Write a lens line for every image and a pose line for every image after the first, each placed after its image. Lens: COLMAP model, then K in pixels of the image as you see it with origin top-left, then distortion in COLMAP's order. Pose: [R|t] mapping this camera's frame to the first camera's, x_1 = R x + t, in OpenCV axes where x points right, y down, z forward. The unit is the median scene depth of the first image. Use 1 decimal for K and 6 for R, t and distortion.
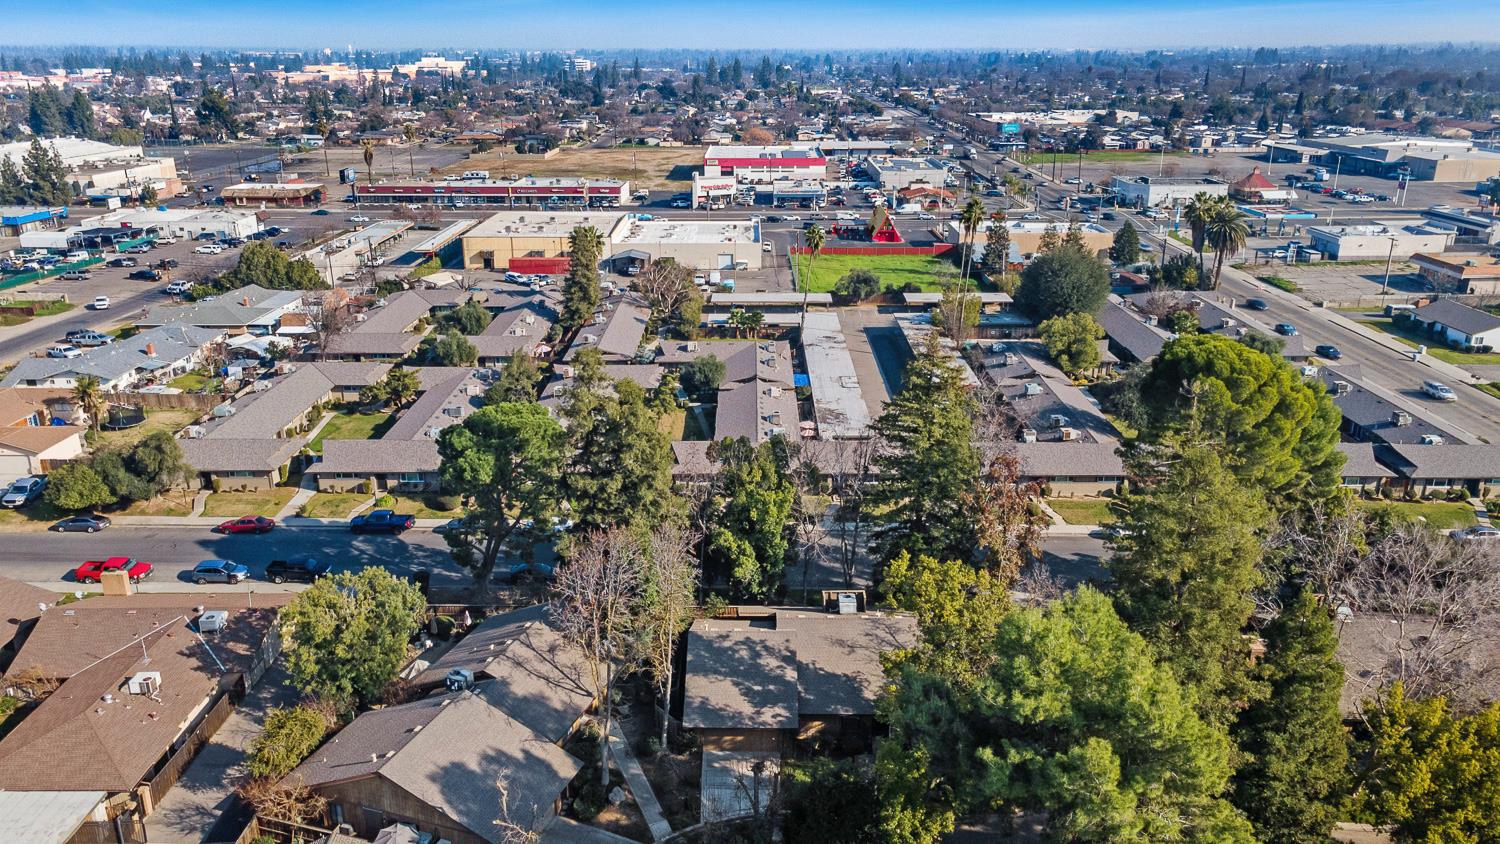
lens RADIAL K [[1092.1, 0, 750.0], [0, 1092.1, 422.0], [0, 0, 1]] dist [0.026918, 0.003260]
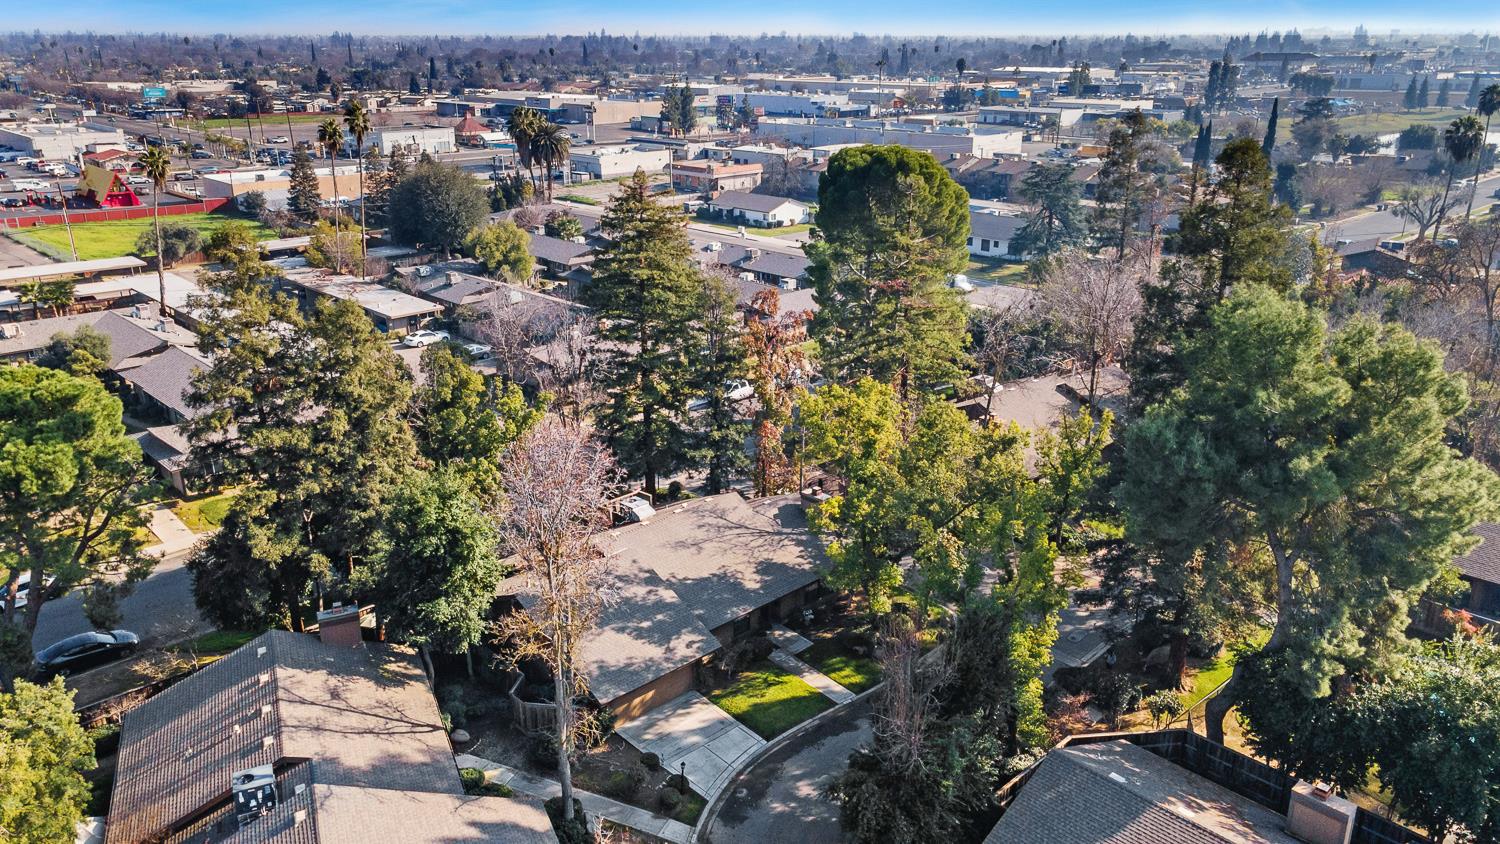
lens RADIAL K [[1092.1, 0, 750.0], [0, 1092.1, 422.0], [0, 0, 1]] dist [0.026918, 0.003260]
pose [[0.716519, -0.229545, 0.658718, -0.396942], [0.224027, 0.970007, 0.094336, 0.051264], [-0.660615, 0.079977, 0.746453, 0.368594]]
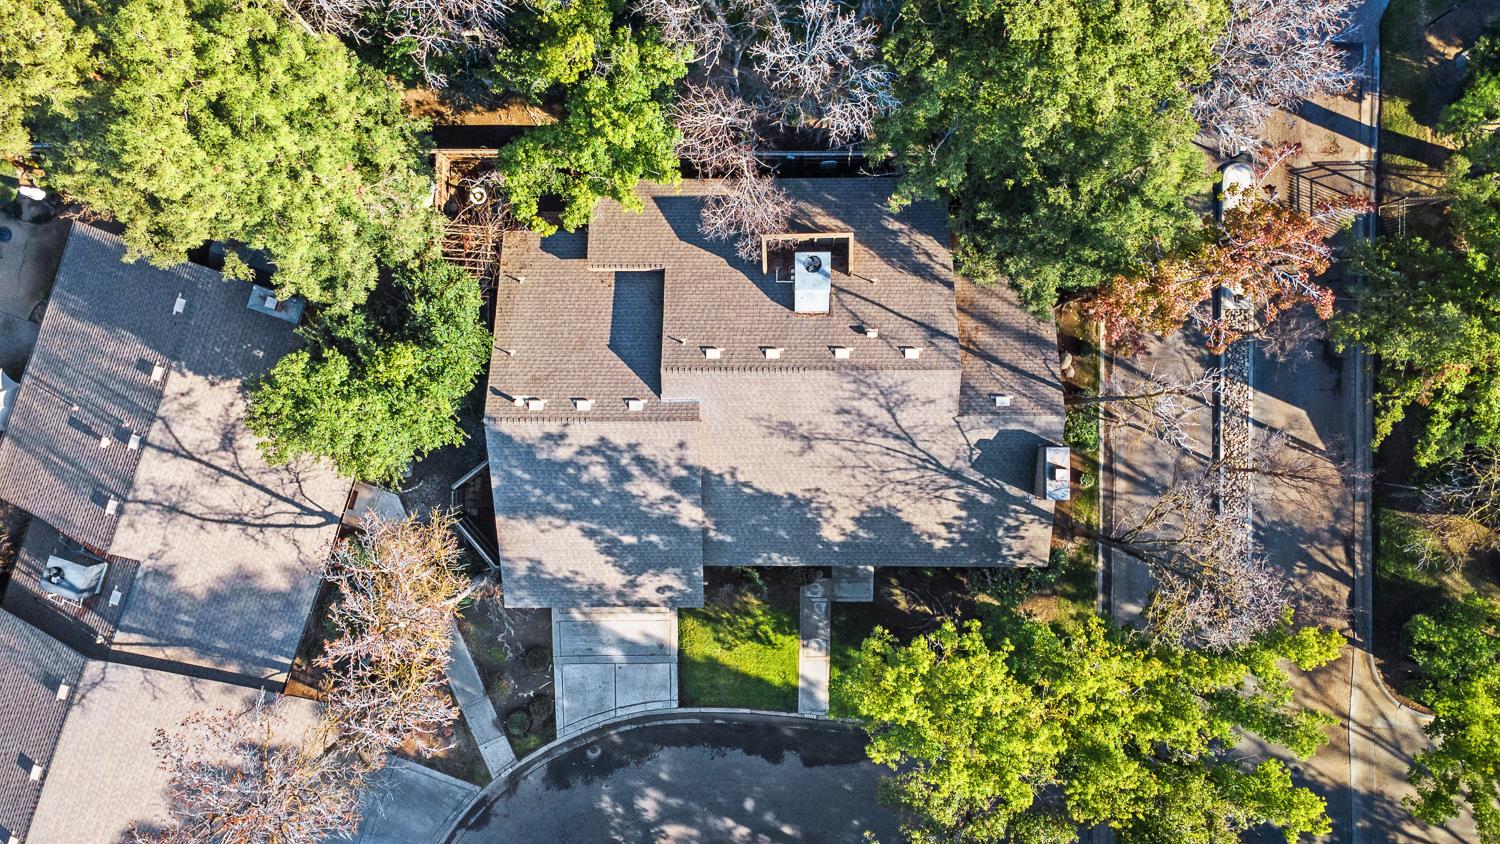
lens RADIAL K [[1092.1, 0, 750.0], [0, 1092.1, 422.0], [0, 0, 1]] dist [0.026918, 0.003260]
pose [[0.999831, -0.013997, -0.011894, 0.073316], [0.015779, 0.323066, 0.946245, -0.286780], [-0.009402, -0.946273, 0.323232, 0.856446]]
